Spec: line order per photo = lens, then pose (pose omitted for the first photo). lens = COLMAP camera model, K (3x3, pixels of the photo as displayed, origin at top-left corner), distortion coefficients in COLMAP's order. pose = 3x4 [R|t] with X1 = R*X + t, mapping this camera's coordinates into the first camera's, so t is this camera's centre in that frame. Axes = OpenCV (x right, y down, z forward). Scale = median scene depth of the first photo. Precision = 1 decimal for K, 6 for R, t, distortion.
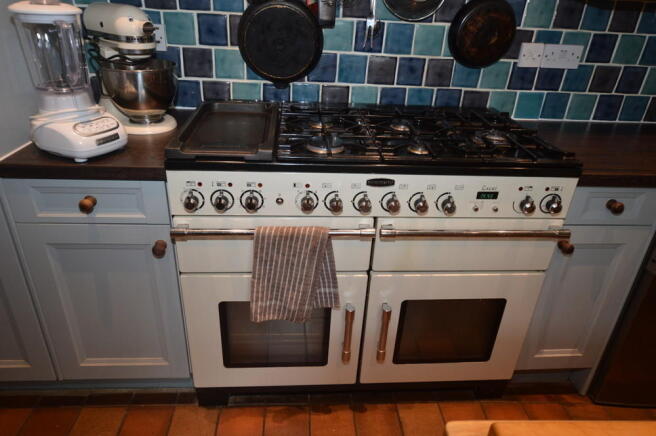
lens RADIAL K [[424.7, 0, 329.1], [0, 424.7, 192.6], [0, 0, 1]] dist [0.047357, -0.000467]
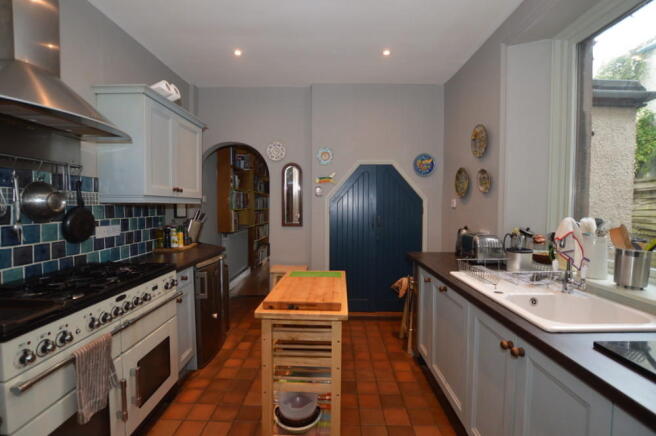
lens RADIAL K [[312.8, 0, 328.0], [0, 312.8, 218.0], [0, 0, 1]] dist [0.000541, 0.000121]
pose [[0.089502, -0.103324, 0.990613, -0.833106], [0.434559, 0.898993, 0.054505, -0.013154], [-0.896185, 0.425602, 0.125362, -0.106450]]
